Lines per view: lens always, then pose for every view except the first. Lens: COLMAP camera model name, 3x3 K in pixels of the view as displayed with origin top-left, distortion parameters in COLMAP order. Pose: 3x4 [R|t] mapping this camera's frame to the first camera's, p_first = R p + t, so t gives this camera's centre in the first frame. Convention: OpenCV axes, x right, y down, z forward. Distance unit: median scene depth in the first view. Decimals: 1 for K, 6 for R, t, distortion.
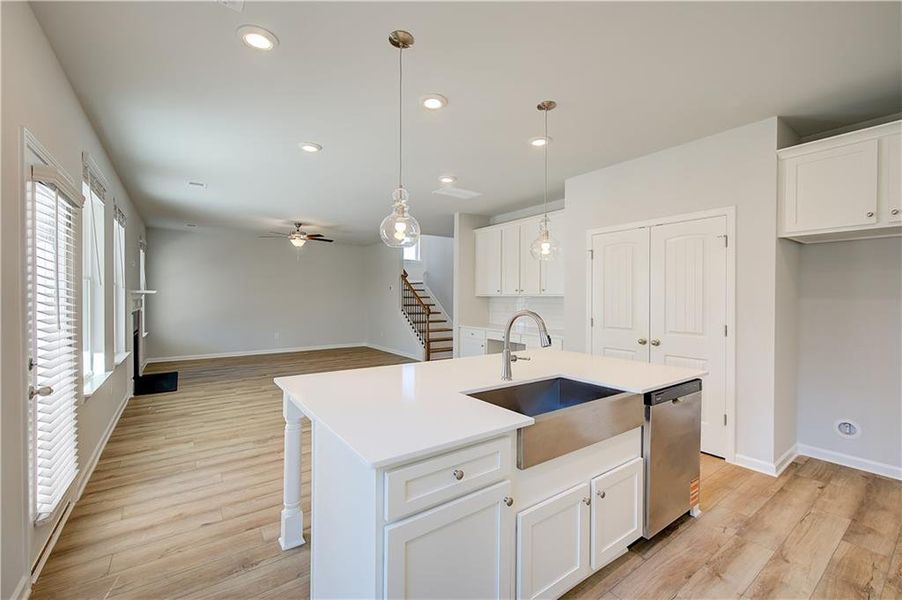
lens RADIAL K [[356.6, 0, 476.8], [0, 356.6, 305.7], [0, 0, 1]] dist [0.004274, -0.001459]
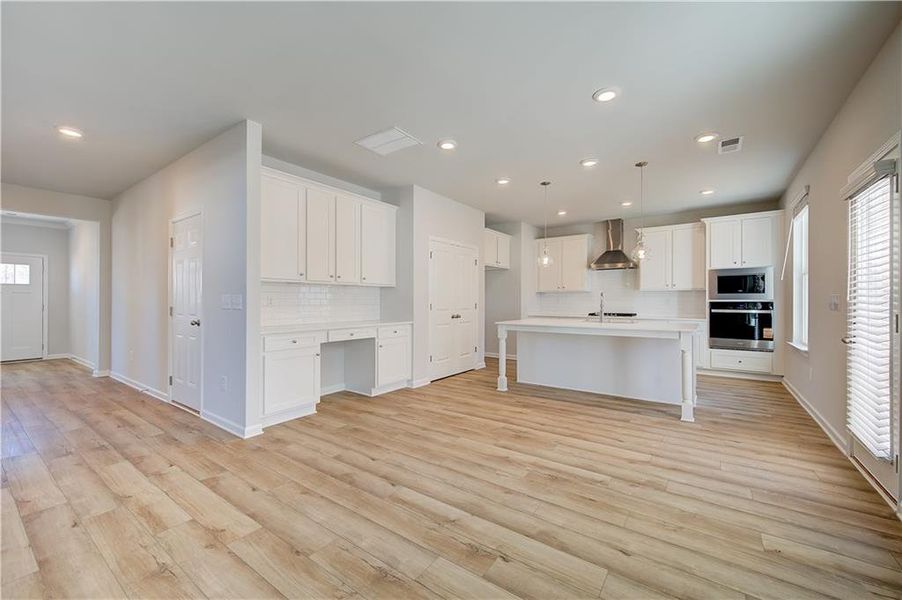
lens RADIAL K [[356.6, 0, 448.3], [0, 356.6, 300.2], [0, 0, 1]] dist [0.004274, -0.001459]
pose [[-0.244101, -0.003649, 0.969743, -1.281735], [0.023444, 0.999678, 0.009663, 0.014203], [-0.969466, 0.025094, -0.243937, 1.691429]]
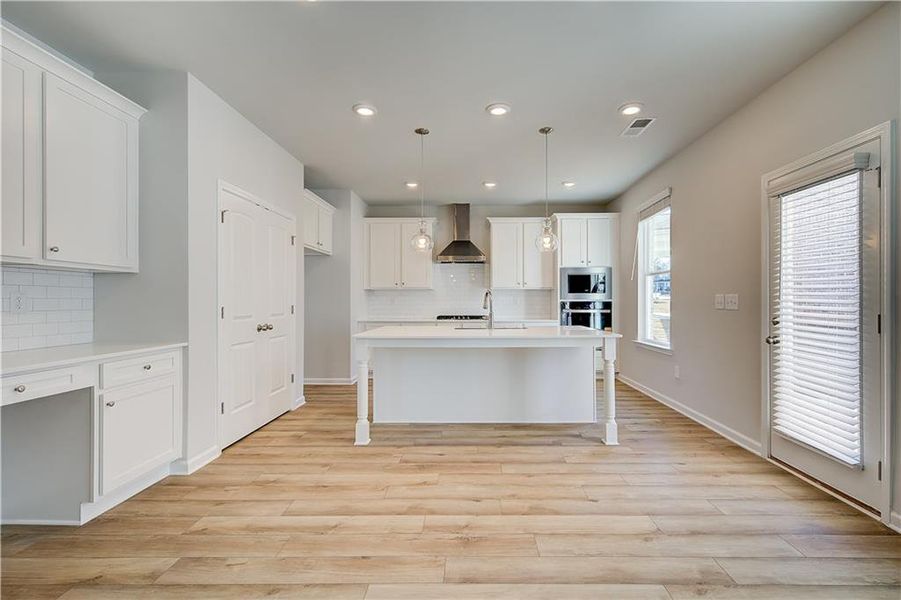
lens RADIAL K [[406.3, 0, 472.4], [0, 406.3, 301.2], [0, 0, 1]] dist [0.000906, 0.001638]
pose [[-0.763130, -0.004909, 0.646227, -0.769845], [0.014150, 0.999604, 0.024304, 0.015049], [-0.646090, 0.027691, -0.762758, 1.741263]]
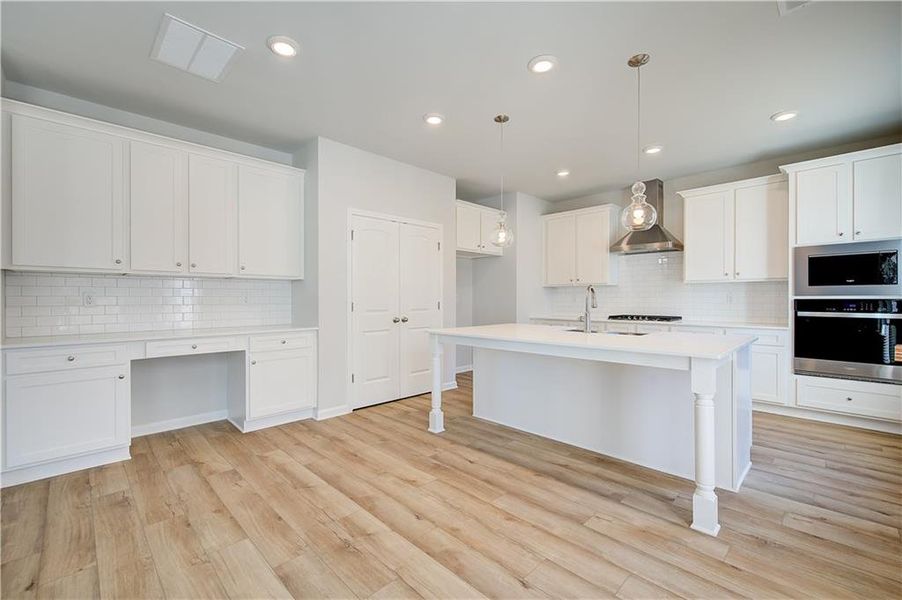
lens RADIAL K [[383.3, 0, 443.3], [0, 383.3, 299.9], [0, 0, 1]] dist [-0.000484, 0.000222]
pose [[-0.081183, -0.008218, 0.996665, -0.945095], [0.026841, 0.999585, 0.010429, 0.031762], [-0.996338, 0.027598, -0.080929, 1.138887]]
